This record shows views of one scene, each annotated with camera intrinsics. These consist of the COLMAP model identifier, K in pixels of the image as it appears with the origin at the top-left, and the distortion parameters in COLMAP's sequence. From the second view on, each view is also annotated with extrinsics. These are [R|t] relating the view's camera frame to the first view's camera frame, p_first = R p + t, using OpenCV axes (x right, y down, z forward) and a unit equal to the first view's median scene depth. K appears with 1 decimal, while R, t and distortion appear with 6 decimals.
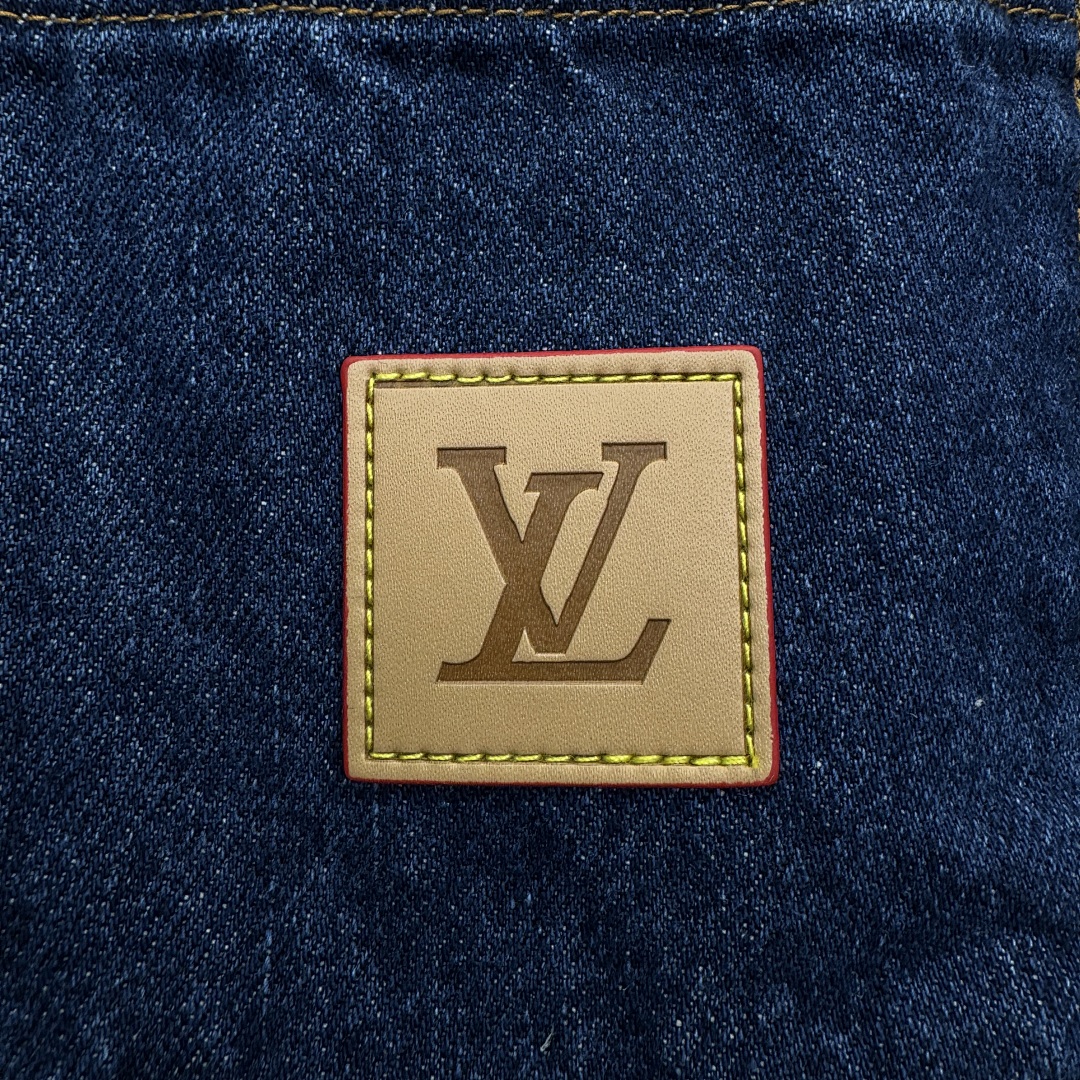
lens RADIAL K [[1044.5, 0, 539.3], [0, 1044.5, 405.8], [0, 0, 1]] dist [-0.007558, -0.001416]
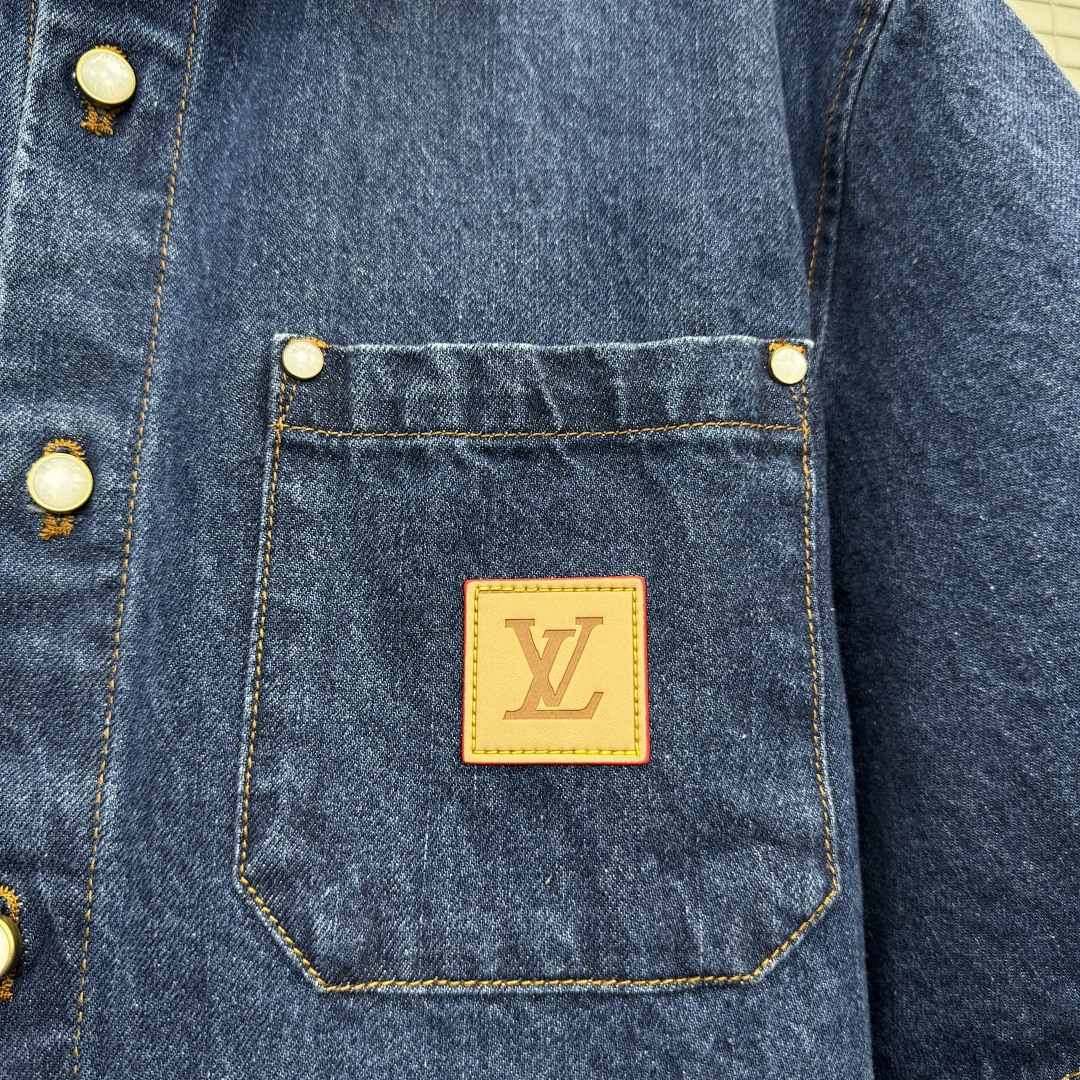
lens RADIAL K [[1000.1, 0, 540.0], [0, 1000.1, 540.0], [0, 0, 1]] dist [0.135638, -0.329317]
pose [[0.998807, 0.006622, -0.048380, 0.086591], [-0.012466, 0.992510, -0.121524, 0.135604], [0.047213, 0.121982, 0.991409, -1.228977]]
